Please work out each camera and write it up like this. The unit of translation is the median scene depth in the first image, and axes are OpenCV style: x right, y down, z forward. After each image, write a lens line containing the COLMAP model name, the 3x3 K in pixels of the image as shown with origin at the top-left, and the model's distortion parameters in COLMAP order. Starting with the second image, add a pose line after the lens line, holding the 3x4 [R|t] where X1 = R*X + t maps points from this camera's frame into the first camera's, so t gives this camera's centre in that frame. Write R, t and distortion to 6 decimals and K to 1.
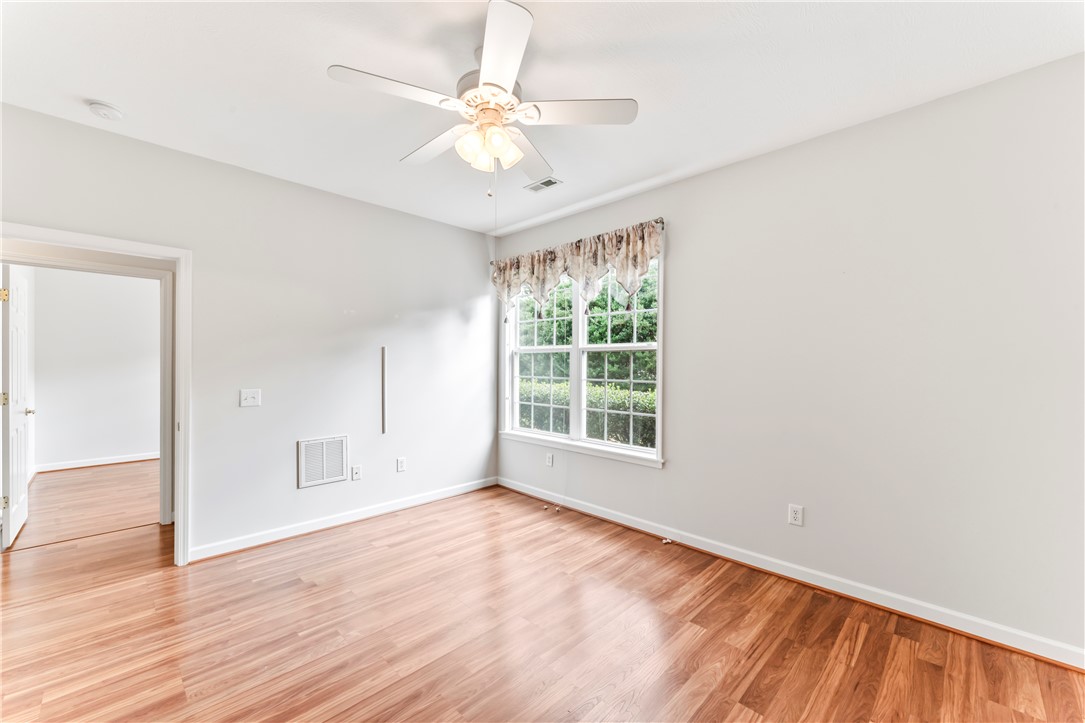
lens RADIAL K [[431.4, 0, 535.3], [0, 431.4, 370.4], [0, 0, 1]] dist [-0.003453, 0.000957]
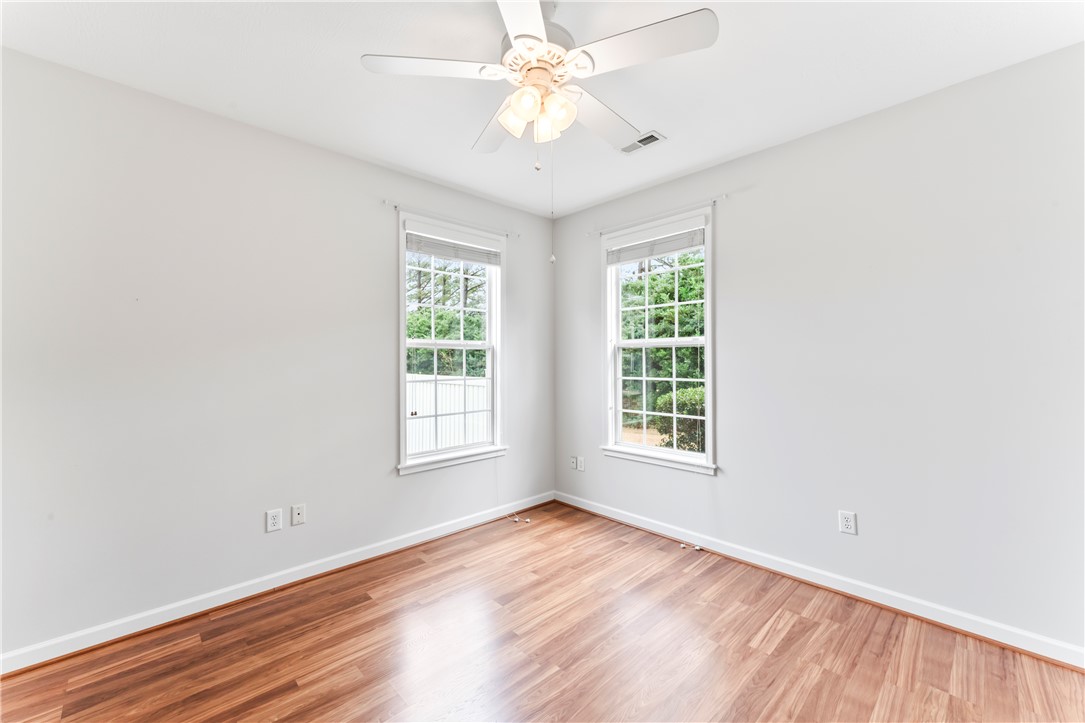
lens RADIAL K [[431.4, 0, 545.6], [0, 431.4, 351.4], [0, 0, 1]] dist [-0.003453, 0.000957]
pose [[0.999803, -0.002537, 0.019703, -0.077306], [0.003260, 0.999319, -0.036745, -0.001679], [-0.019596, 0.036802, 0.999130, 0.084519]]
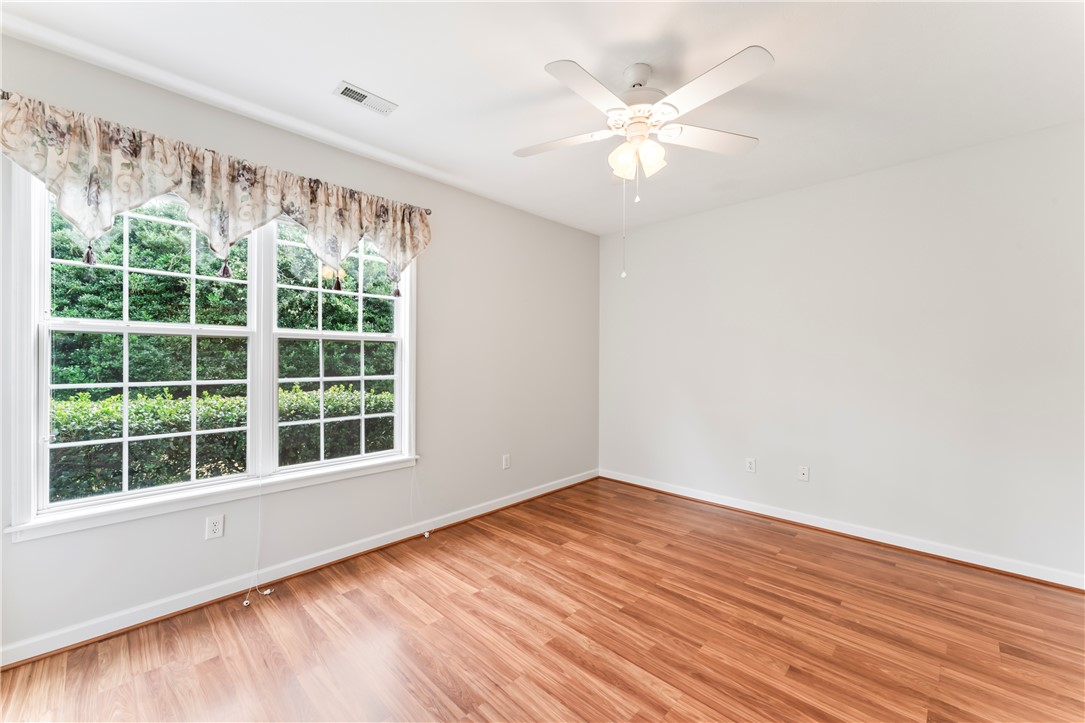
lens RADIAL K [[463.4, 0, 522.0], [0, 463.4, 358.9], [0, 0, 1]] dist [0.026622, -0.001026]
pose [[-0.027310, -0.007829, 0.999596, -0.739644], [0.012241, 0.999892, 0.008166, -0.016162], [-0.999552, 0.012459, -0.027211, 0.766661]]
